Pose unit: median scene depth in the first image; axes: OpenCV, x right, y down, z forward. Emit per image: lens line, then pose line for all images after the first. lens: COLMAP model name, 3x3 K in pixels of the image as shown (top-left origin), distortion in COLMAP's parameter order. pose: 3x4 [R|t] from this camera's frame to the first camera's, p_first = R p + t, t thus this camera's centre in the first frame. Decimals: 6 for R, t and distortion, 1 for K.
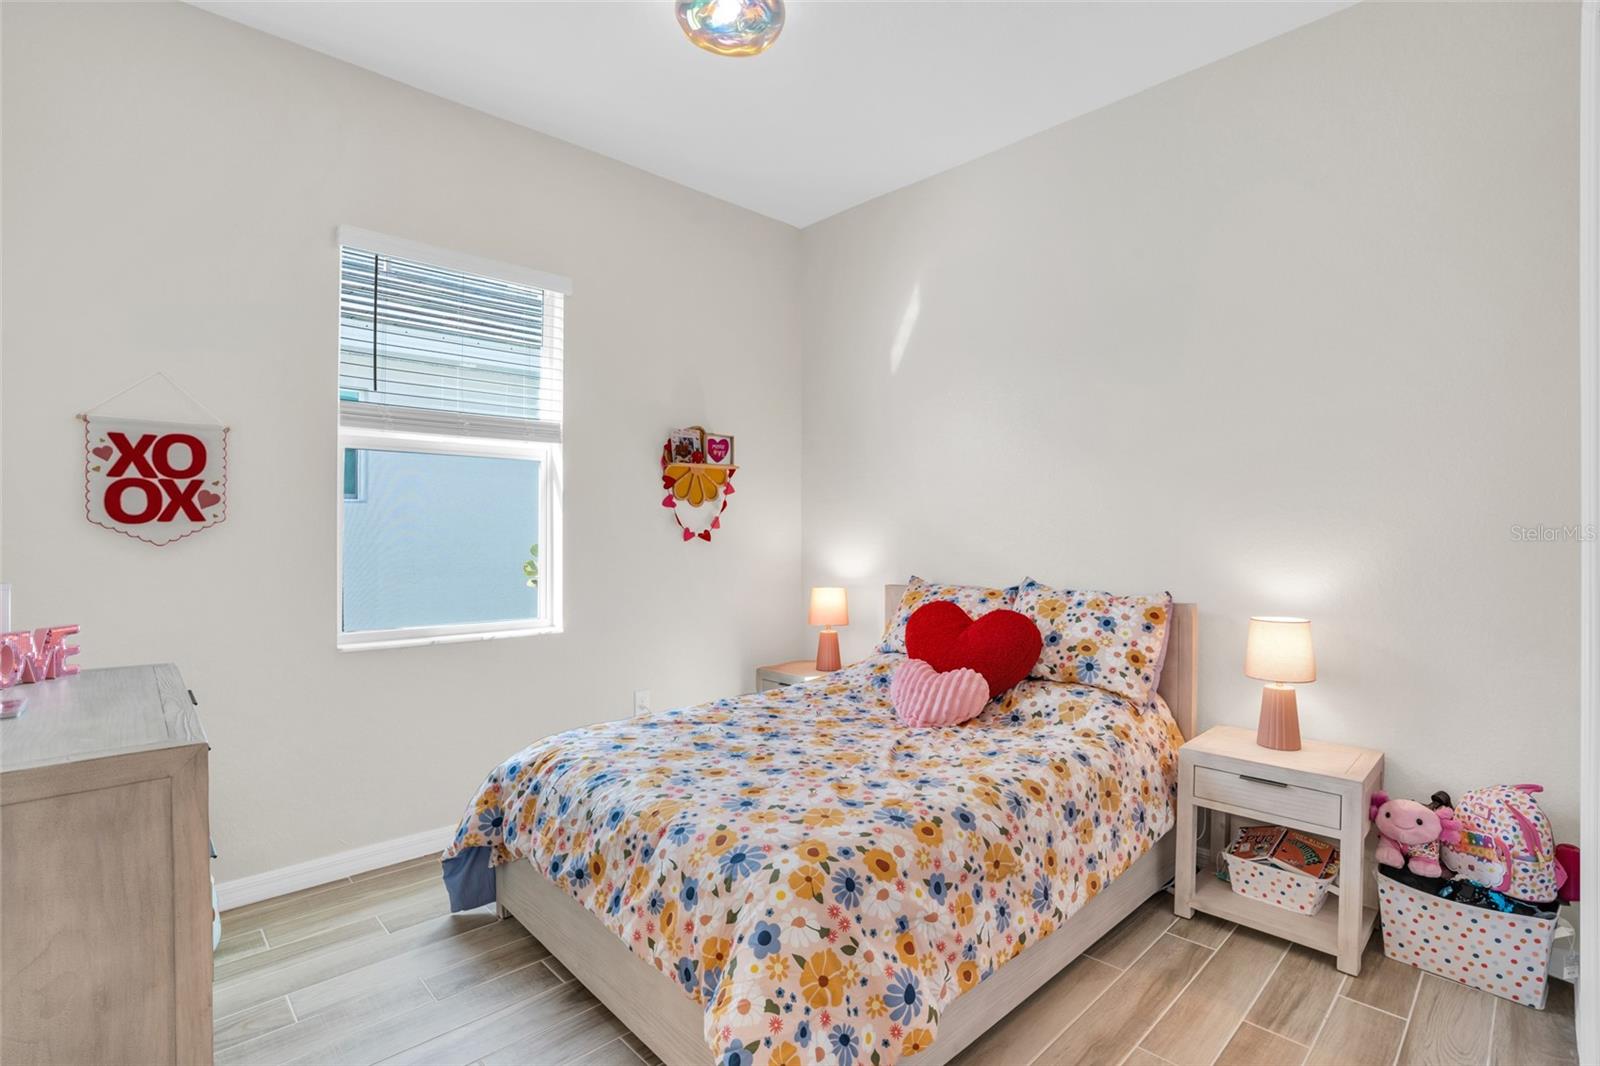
lens RADIAL K [[746.4, 0, 791.0], [0, 746.4, 533.7], [0, 0, 1]] dist [-0.050023, 0.000278]
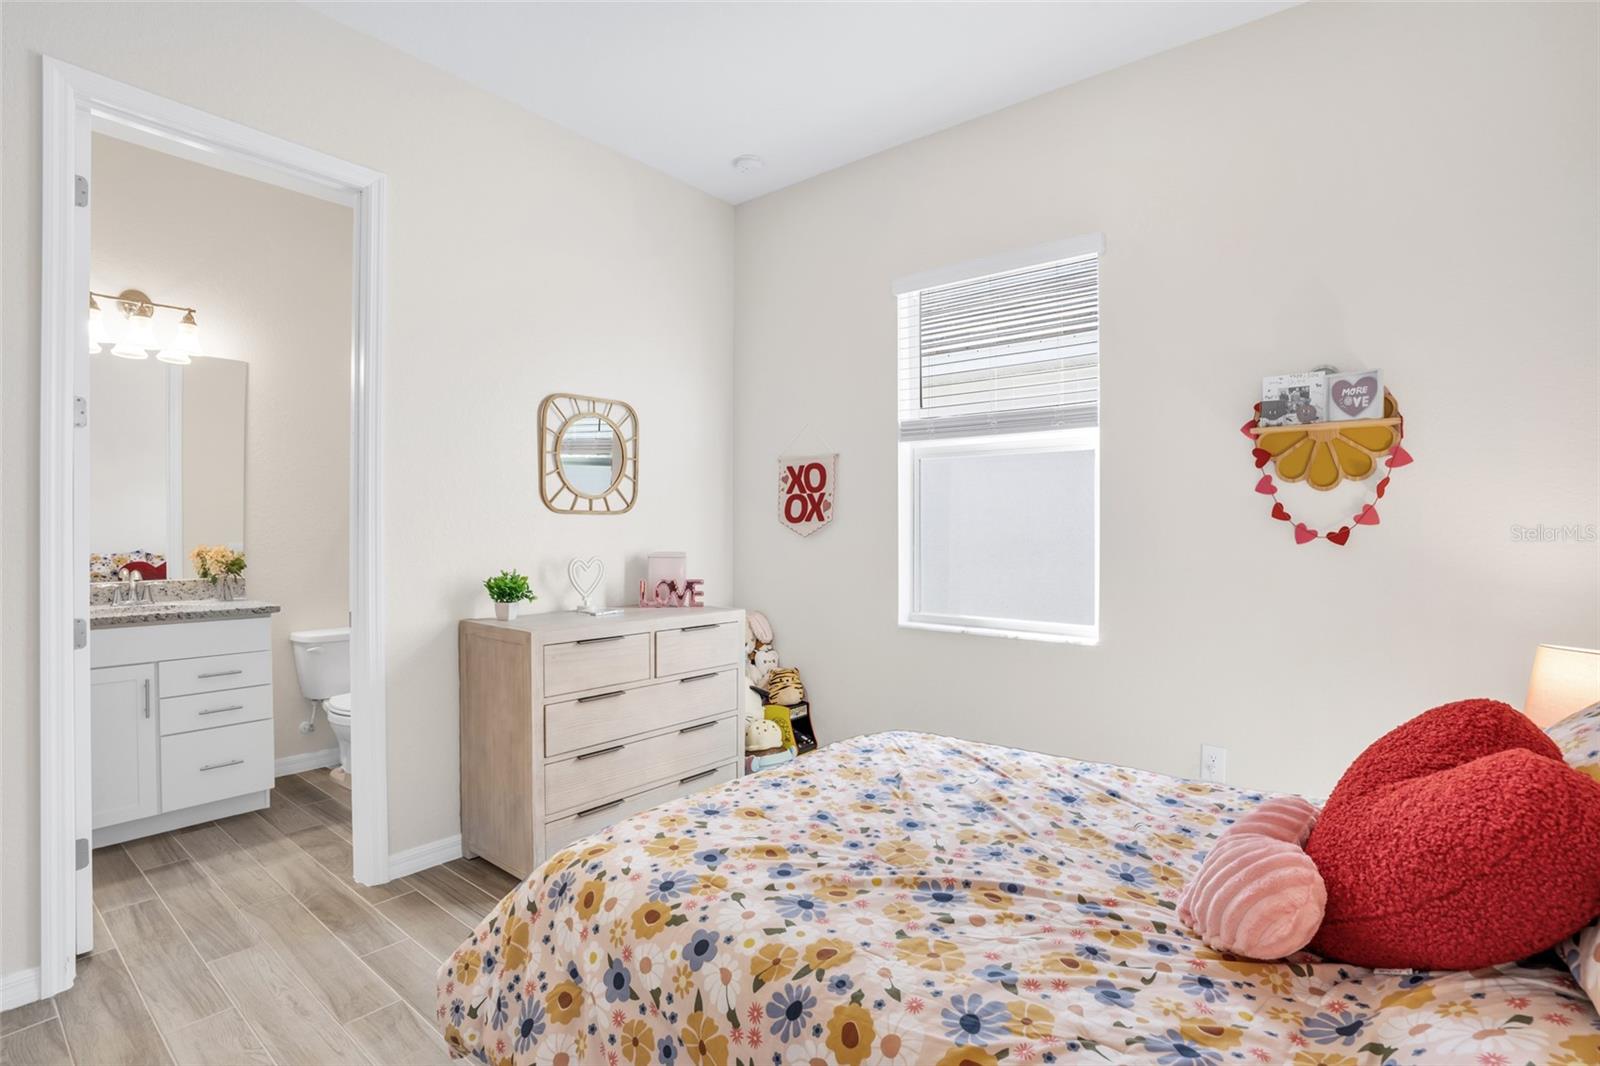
lens RADIAL K [[746.4, 0, 792.7], [0, 746.4, 531.3], [0, 0, 1]] dist [-0.050023, 0.000278]
pose [[0.139470, 0.003174, -0.990221, 0.696328], [-0.006616, 0.999976, 0.002274, 0.000655], [0.990204, 0.006234, 0.139487, 0.753022]]
